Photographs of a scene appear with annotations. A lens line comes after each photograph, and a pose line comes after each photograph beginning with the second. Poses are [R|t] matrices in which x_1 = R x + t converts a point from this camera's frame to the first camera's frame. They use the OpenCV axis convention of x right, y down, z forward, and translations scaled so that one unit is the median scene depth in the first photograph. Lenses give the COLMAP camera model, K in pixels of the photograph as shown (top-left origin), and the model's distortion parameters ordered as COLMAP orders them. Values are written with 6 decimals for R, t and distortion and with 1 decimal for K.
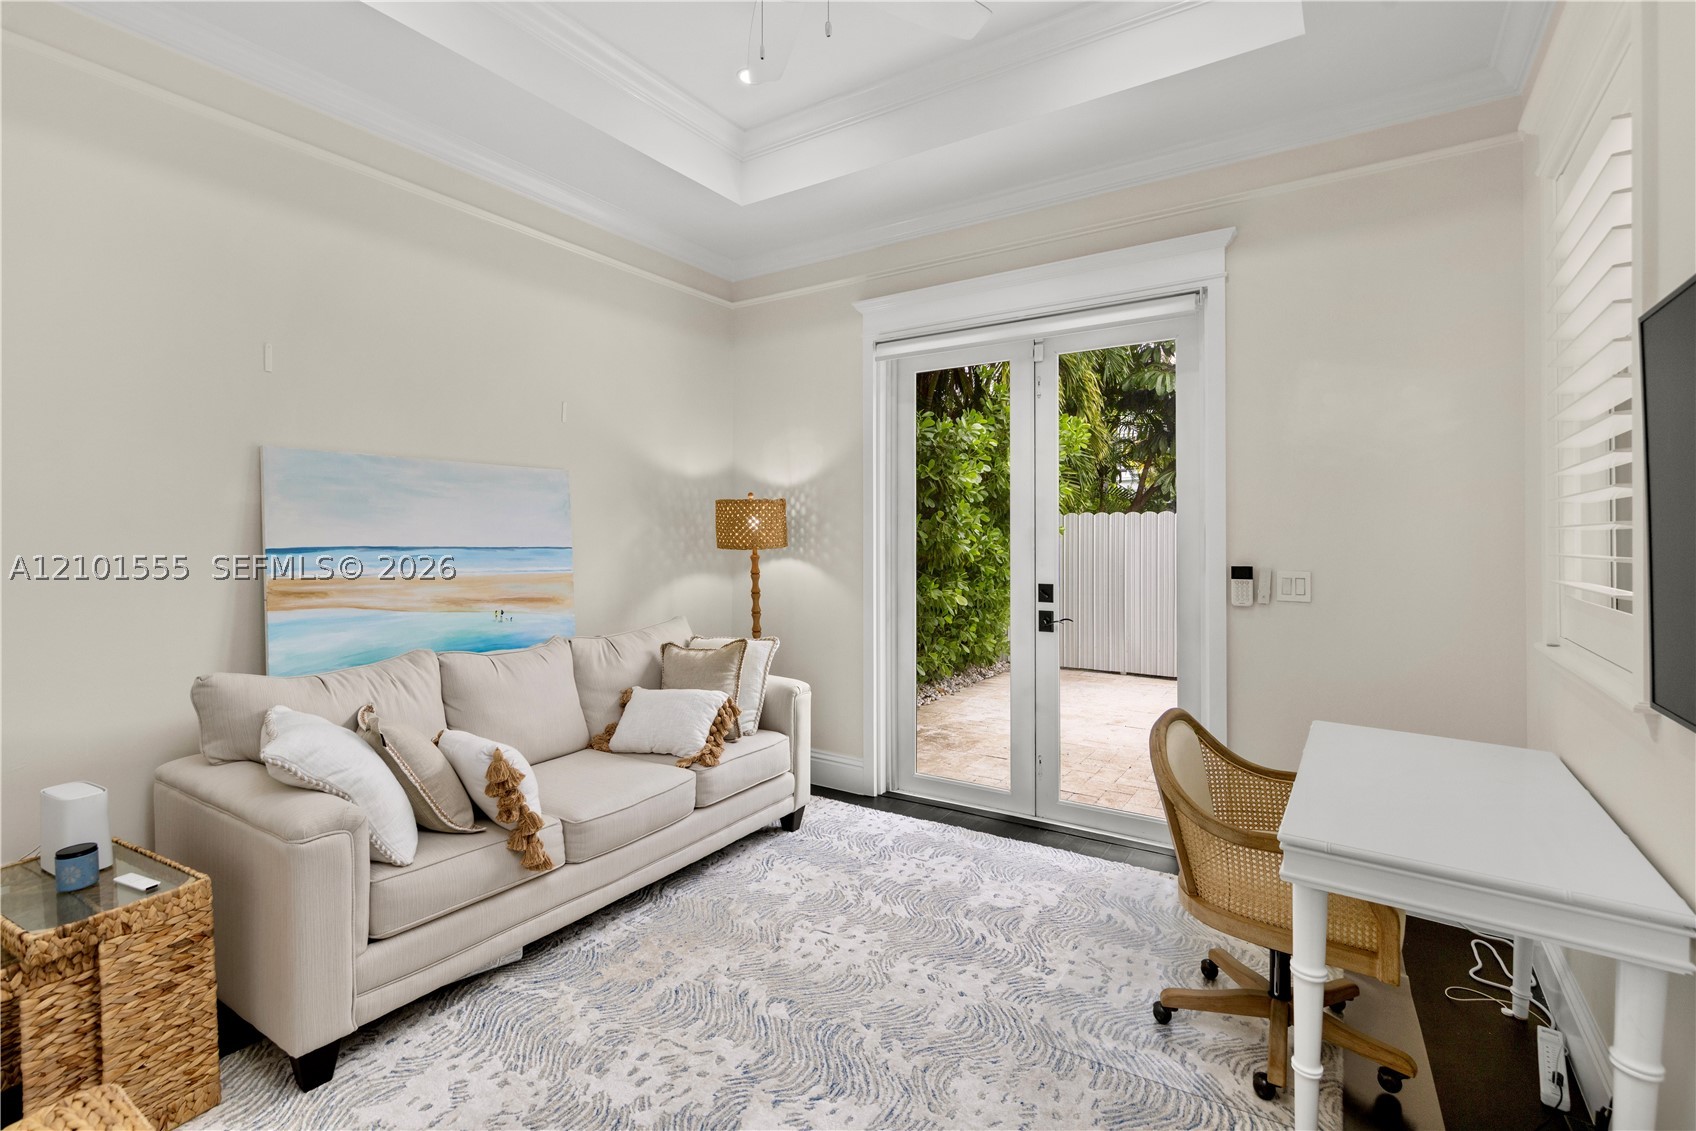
lens RADIAL K [[776.3, 0, 857.8], [0, 776.3, 534.1], [0, 0, 1]] dist [0.000497, 0.000103]
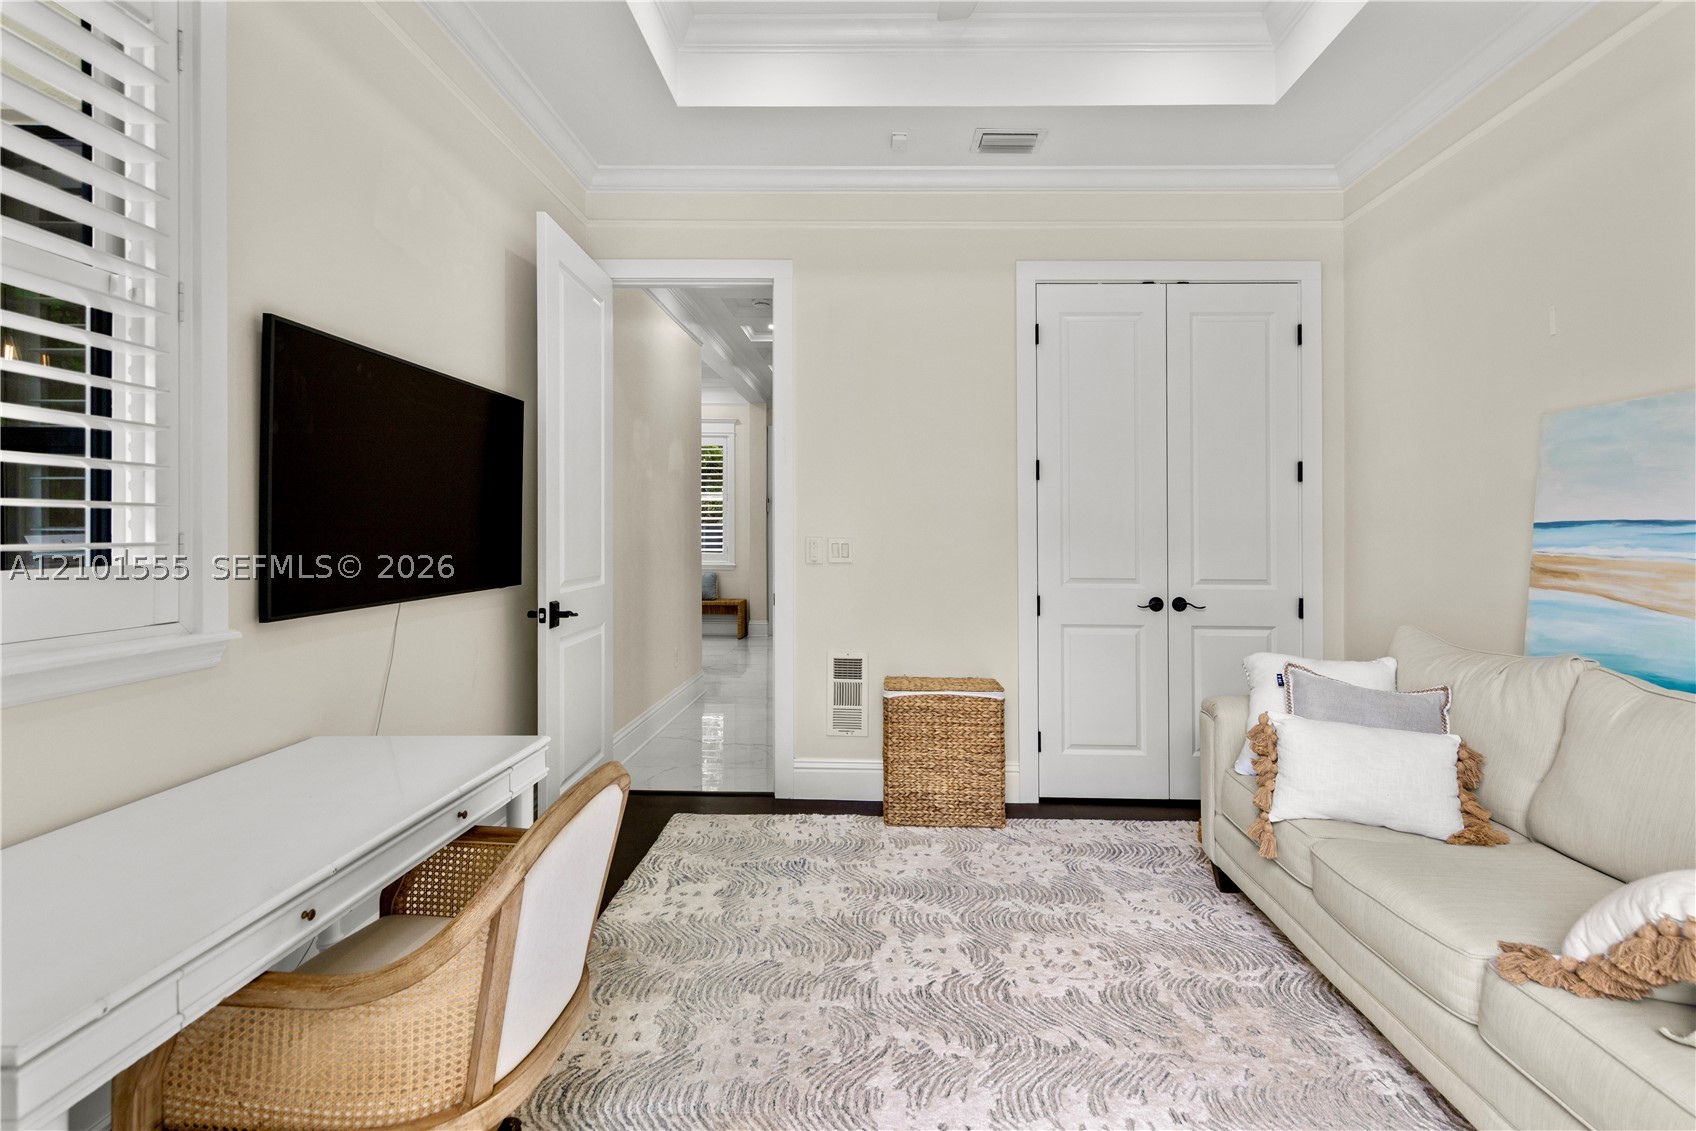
lens RADIAL K [[776.3, 0, 857.8], [0, 776.3, 534.1], [0, 0, 1]] dist [0.000497, 0.000103]
pose [[-0.860163, -0.004512, -0.509999, 0.563437], [-0.008606, 0.999947, 0.005667, 0.042996], [0.509947, 0.009264, -0.860156, 1.712031]]
